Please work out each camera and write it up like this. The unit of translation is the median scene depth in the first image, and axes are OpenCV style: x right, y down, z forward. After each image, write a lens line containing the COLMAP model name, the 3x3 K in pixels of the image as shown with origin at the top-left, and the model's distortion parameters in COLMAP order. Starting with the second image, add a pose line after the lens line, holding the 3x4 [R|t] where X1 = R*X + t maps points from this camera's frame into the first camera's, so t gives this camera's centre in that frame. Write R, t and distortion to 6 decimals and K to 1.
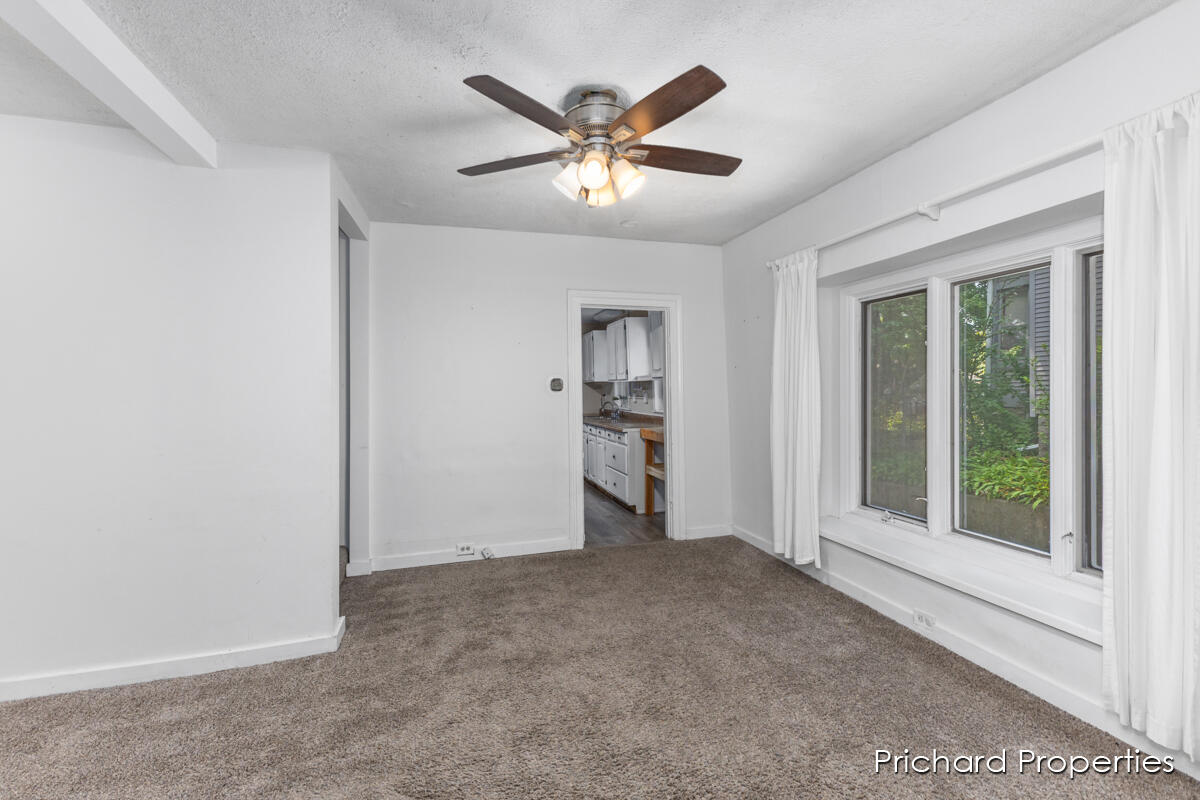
lens RADIAL K [[518.0, 0, 587.1], [0, 518.0, 386.1], [0, 0, 1]] dist [0.008971, 0.000279]
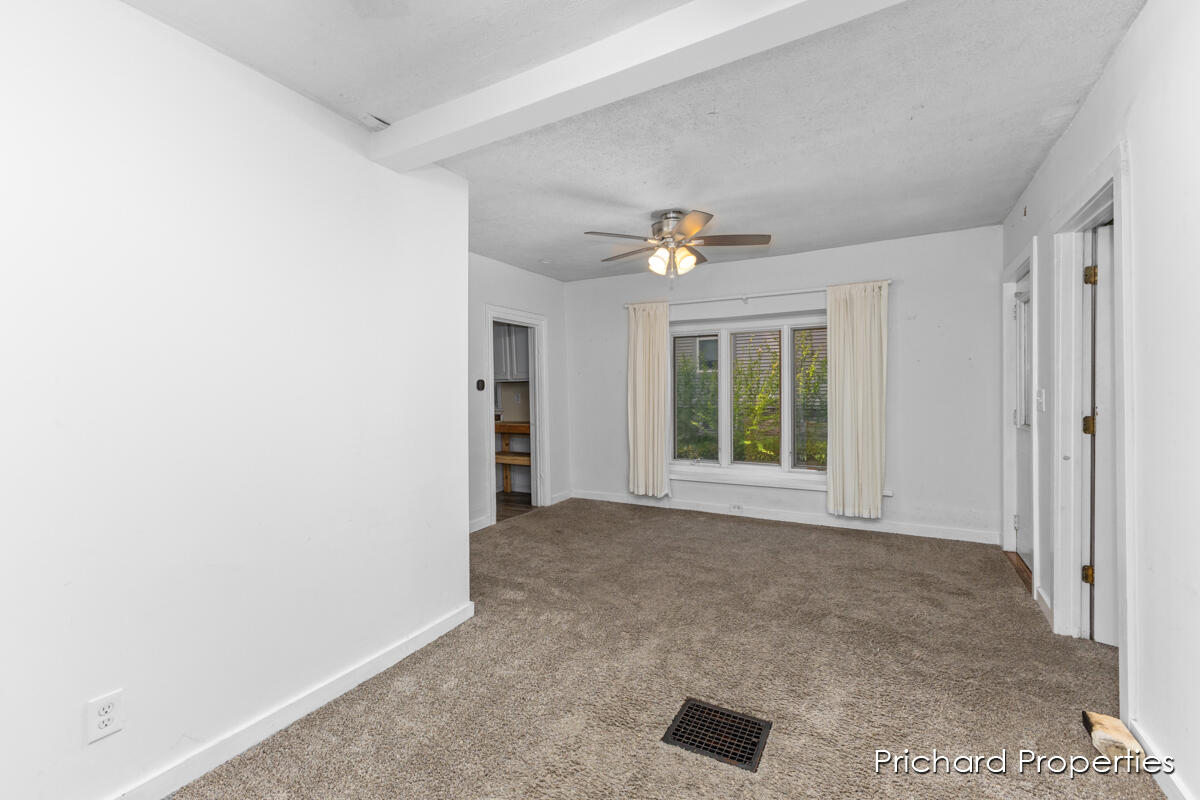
lens RADIAL K [[518.0, 0, 587.1], [0, 518.0, 386.1], [0, 0, 1]] dist [0.008971, 0.000279]
pose [[0.711581, 0.006813, 0.702571, -0.909939], [-0.003306, 0.999974, -0.006348, 0.008521], [-0.702596, 0.002194, 0.711586, 0.010872]]
